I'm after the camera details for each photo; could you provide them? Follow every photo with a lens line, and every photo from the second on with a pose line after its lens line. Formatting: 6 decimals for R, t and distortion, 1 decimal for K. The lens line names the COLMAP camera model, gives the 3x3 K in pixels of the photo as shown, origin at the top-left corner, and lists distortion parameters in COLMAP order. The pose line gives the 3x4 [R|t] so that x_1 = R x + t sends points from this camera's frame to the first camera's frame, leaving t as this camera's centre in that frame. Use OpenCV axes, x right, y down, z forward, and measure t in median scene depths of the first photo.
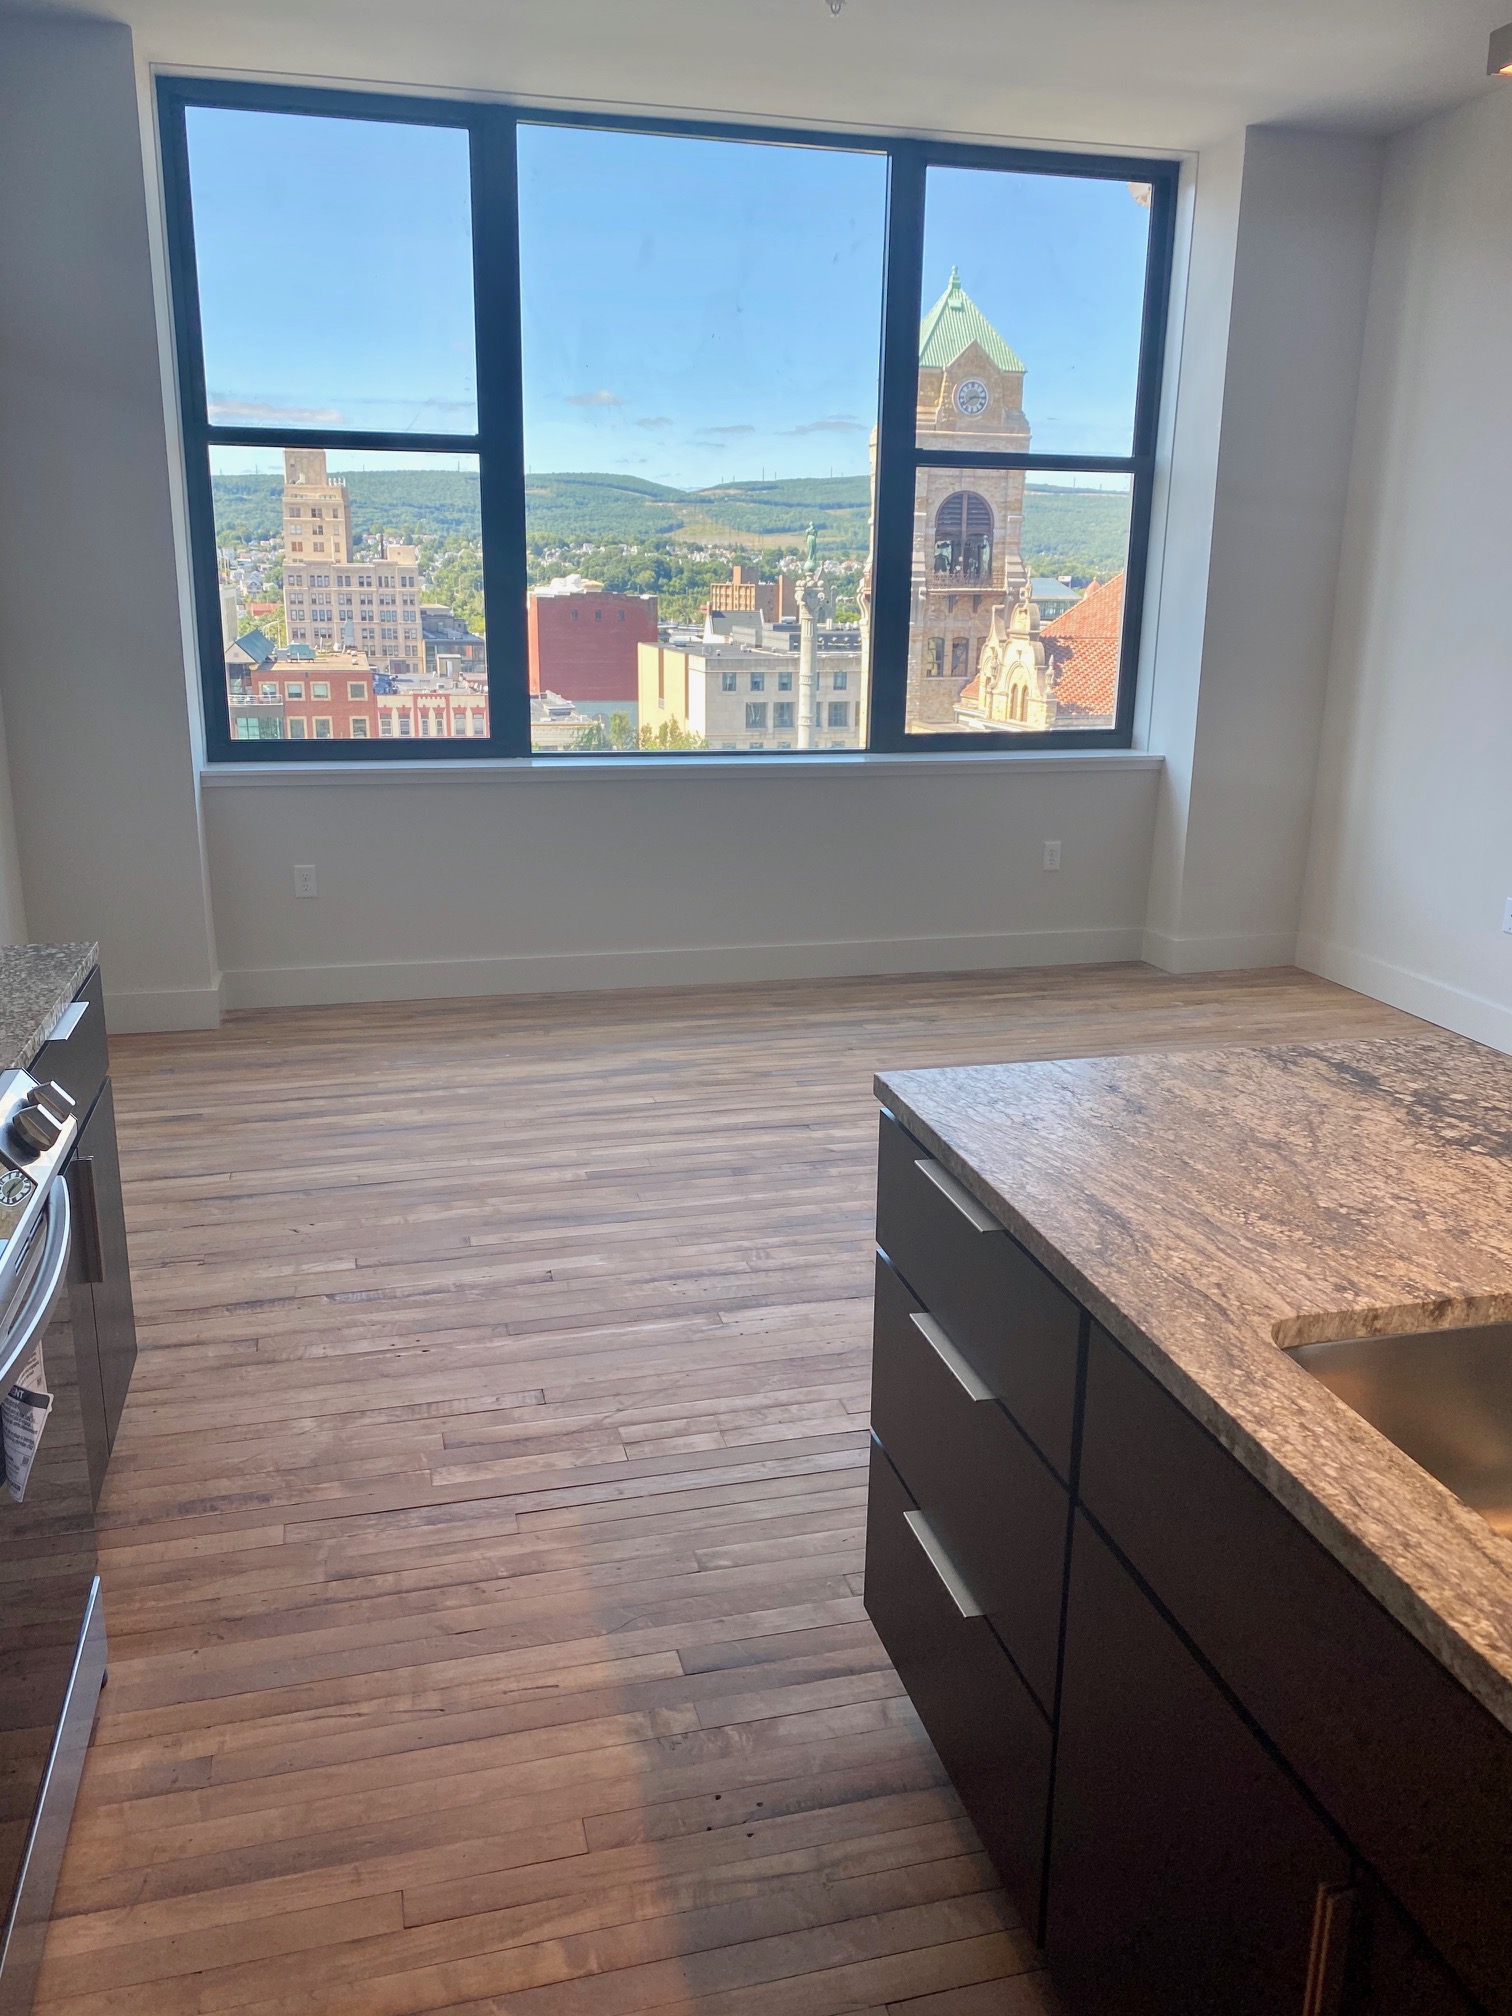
lens RADIAL K [[1522.4, 0, 734.9], [0, 1522.4, 993.8], [0, 0, 1]] dist [0.047382, -0.076208]
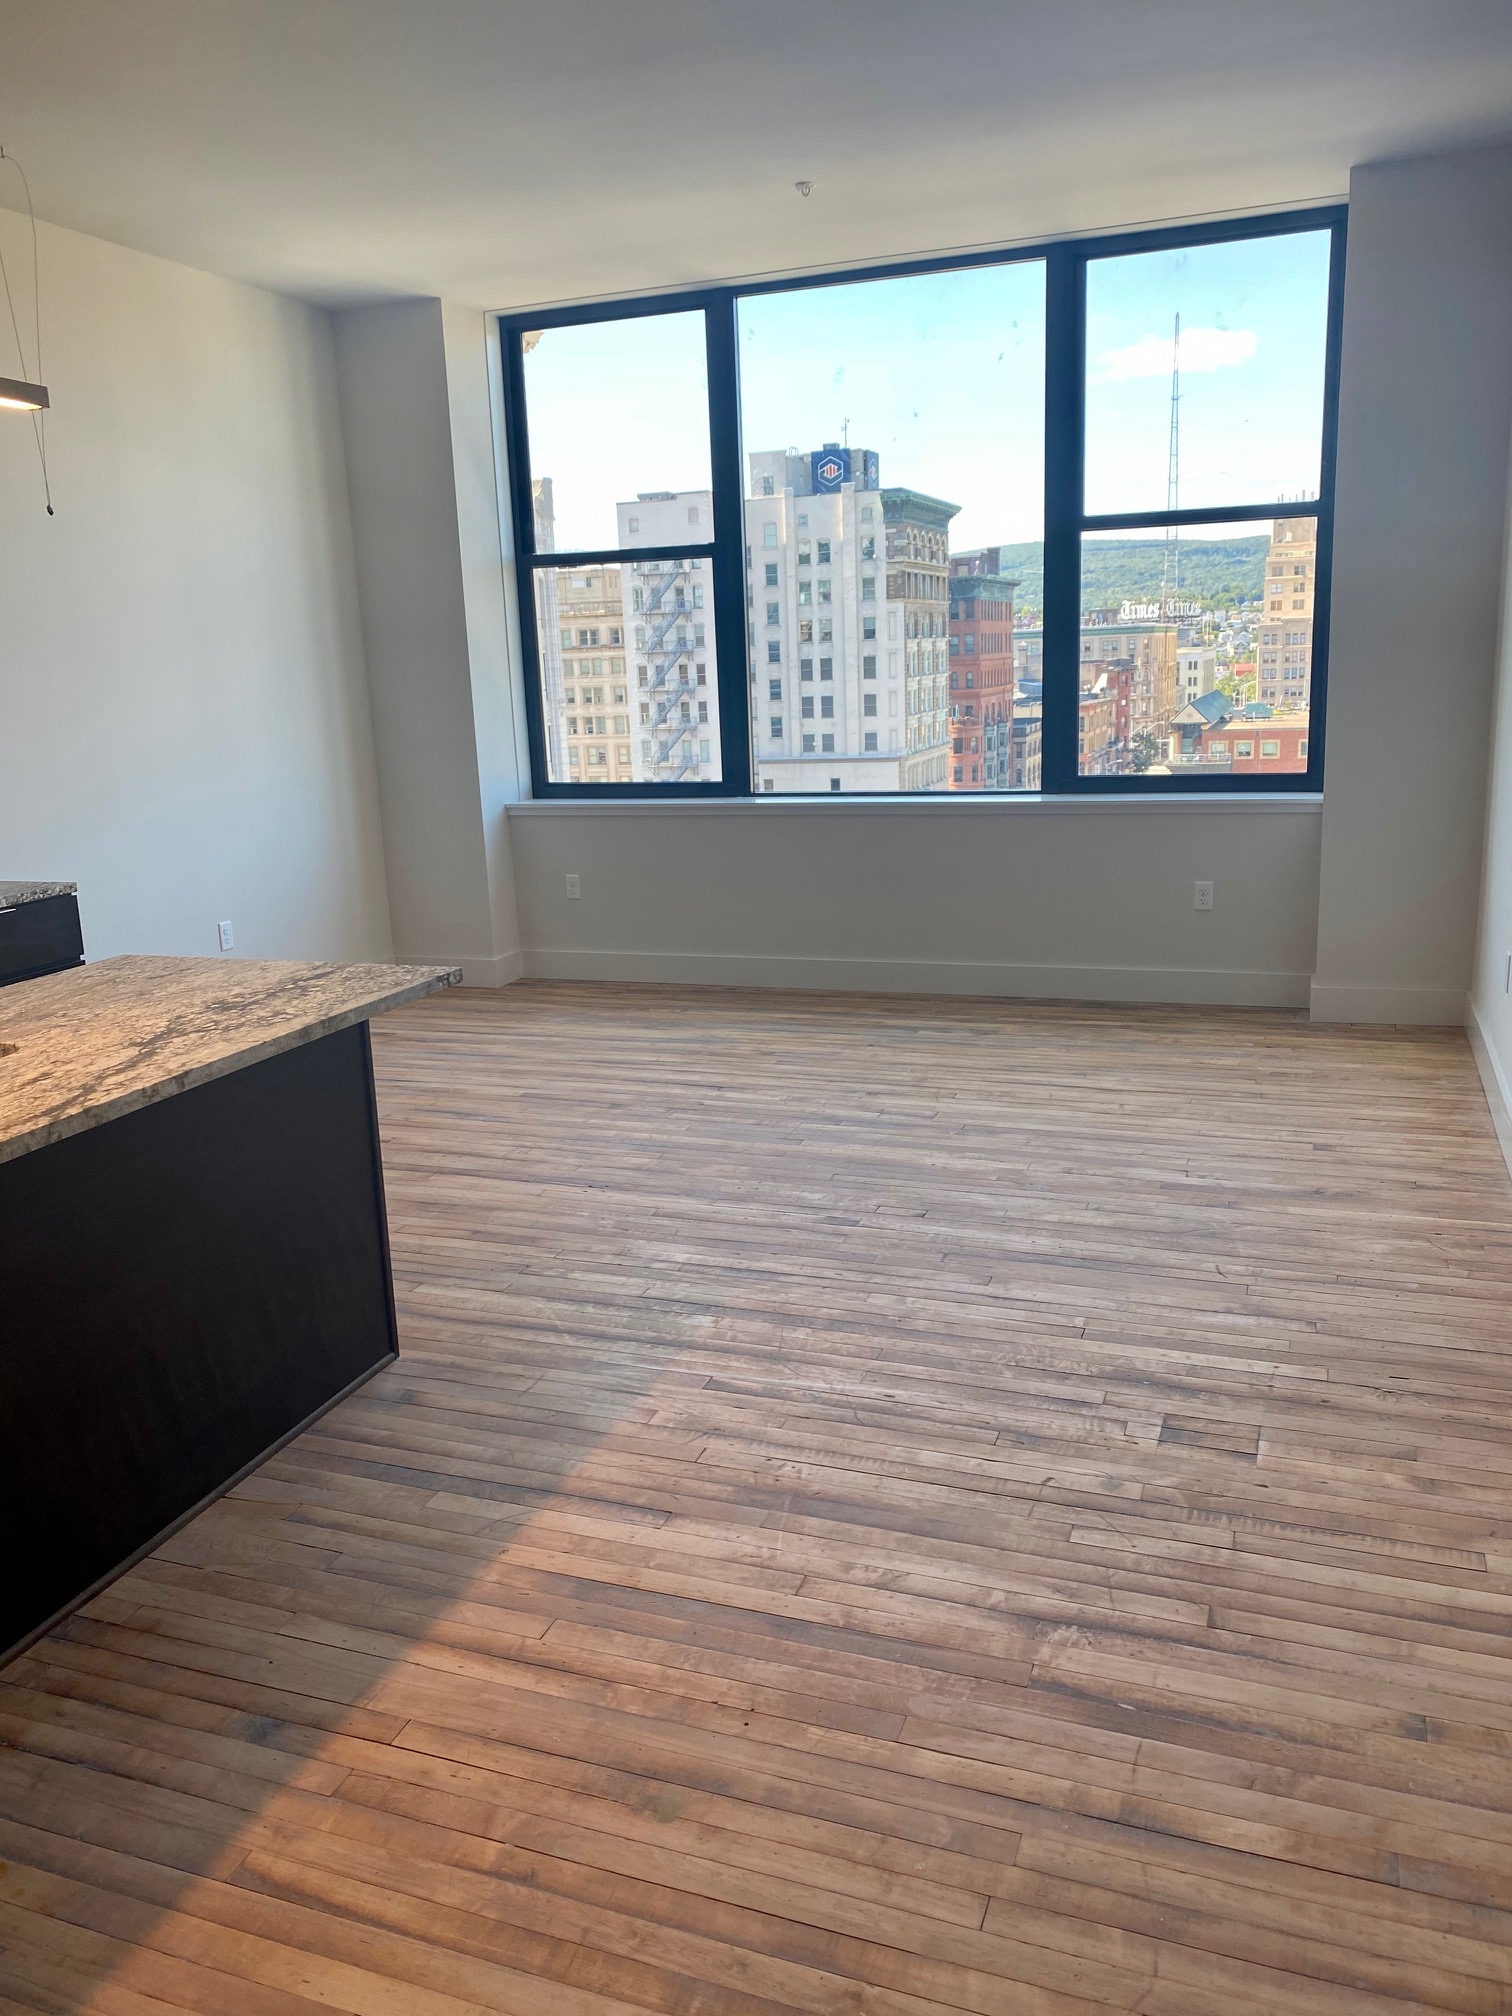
lens RADIAL K [[1522.4, 0, 734.9], [0, 1522.4, 993.8], [0, 0, 1]] dist [0.047382, -0.076208]
pose [[0.817858, 0.079194, -0.569944, 0.580475], [-0.100671, 0.994900, -0.006220, 0.013377], [0.566545, 0.062464, 0.821660, -0.011555]]
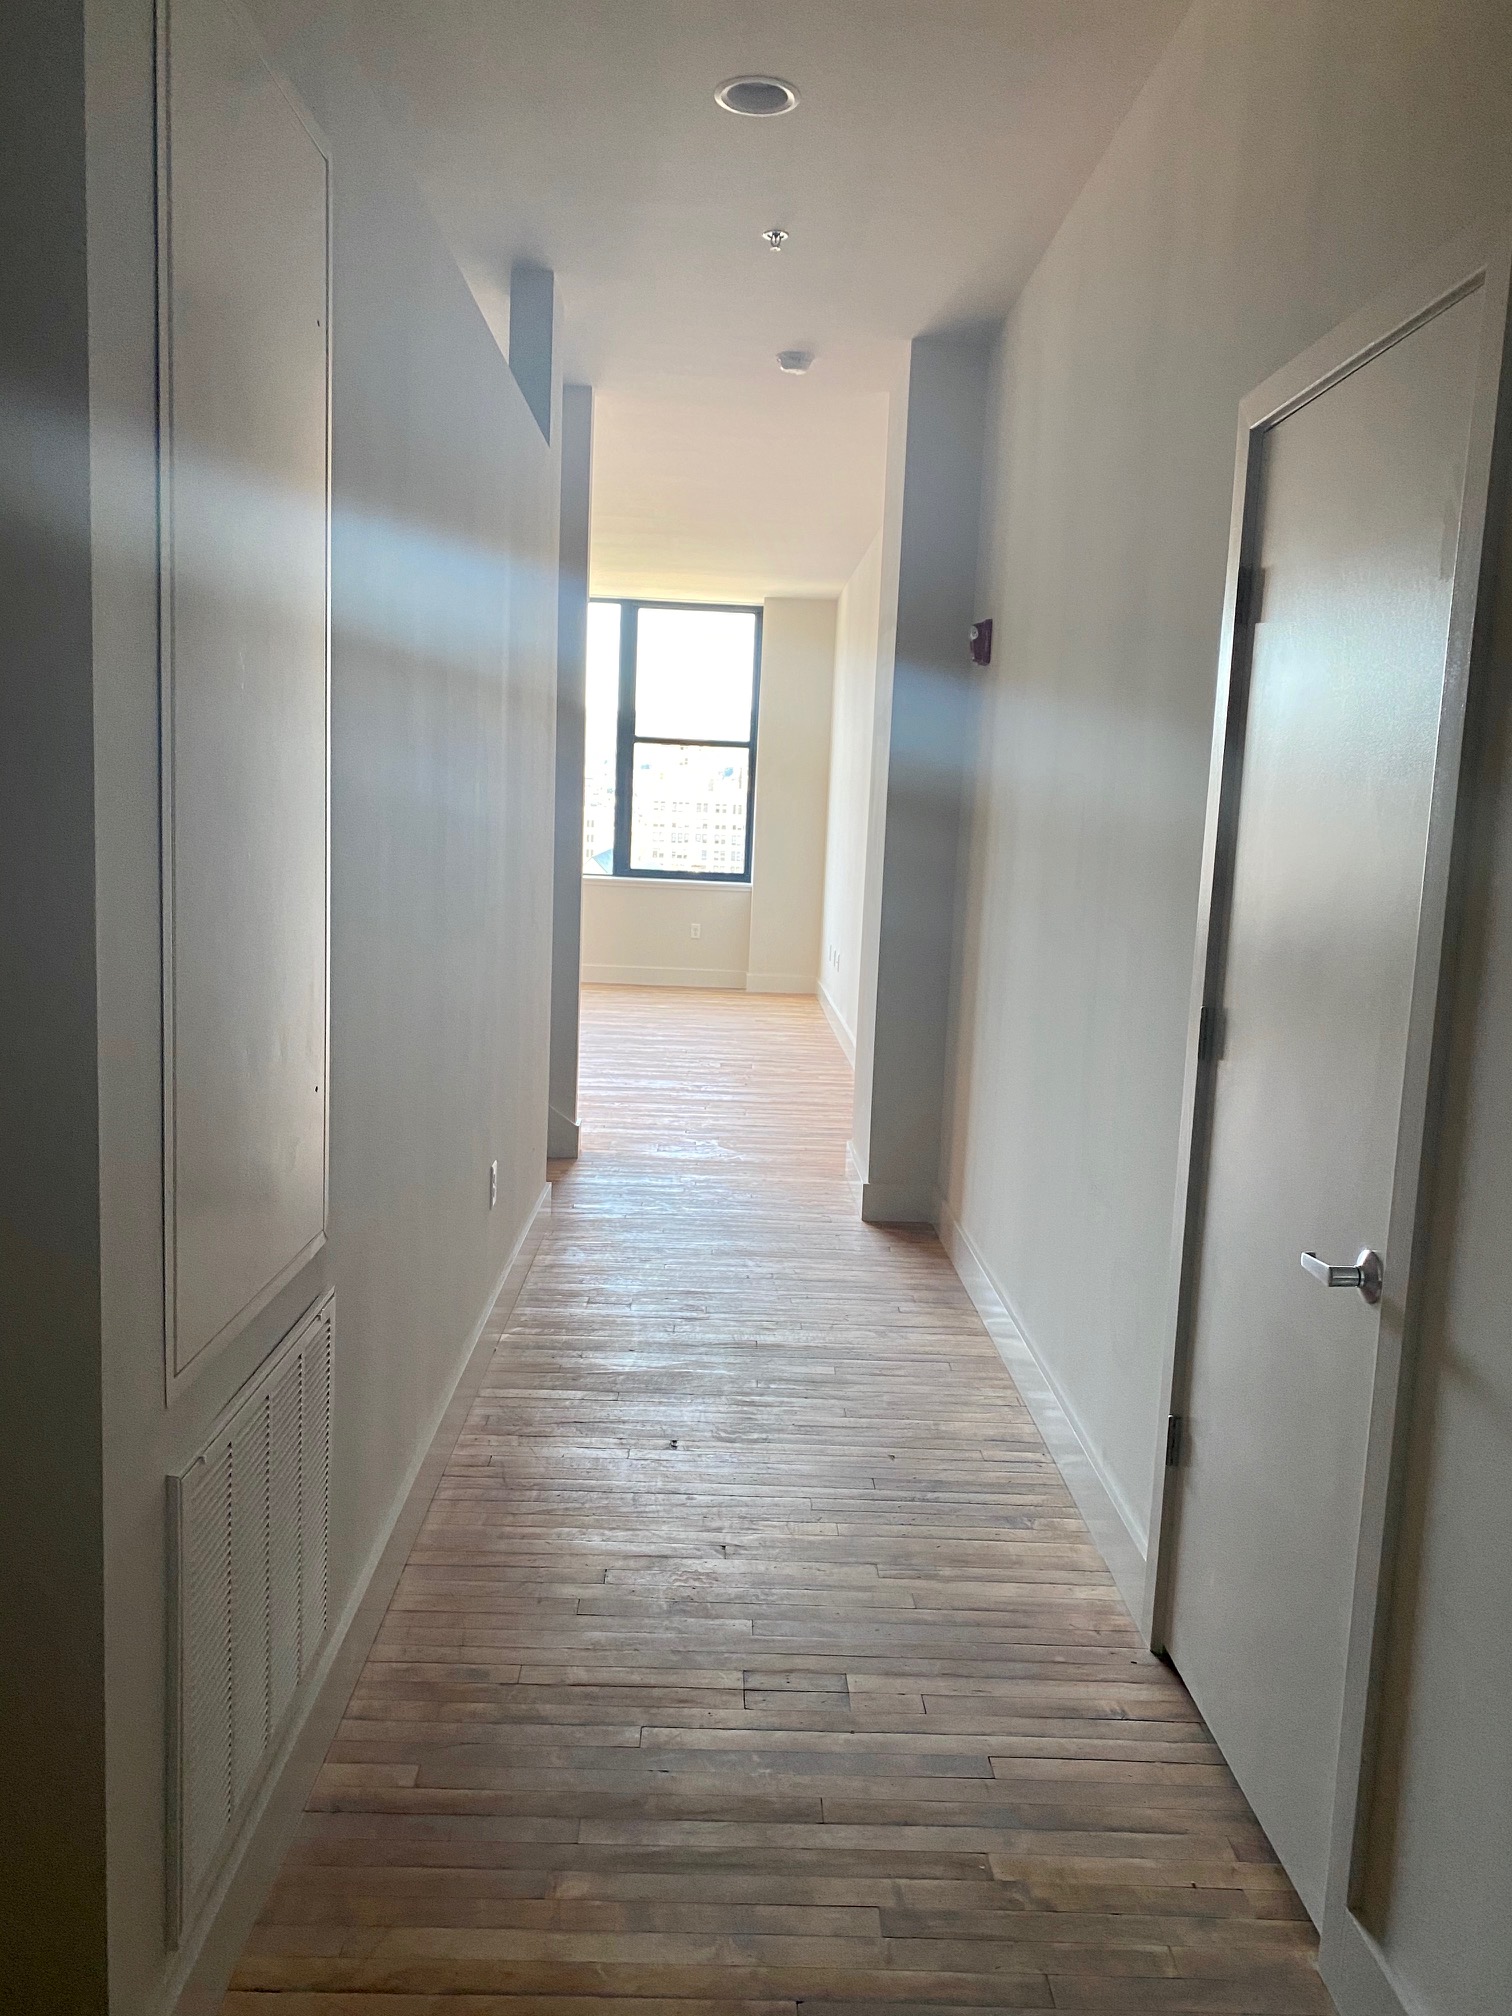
lens RADIAL K [[1528.0, 0, 727.1], [0, 1528.0, 1008.0], [0, 0, 1]] dist [0.083083, -0.174885]
pose [[0.971588, 0.060062, -0.228929, 0.770230], [-0.090999, 0.987711, -0.127067, 0.281232], [0.218484, 0.144289, 0.965114, -0.987381]]
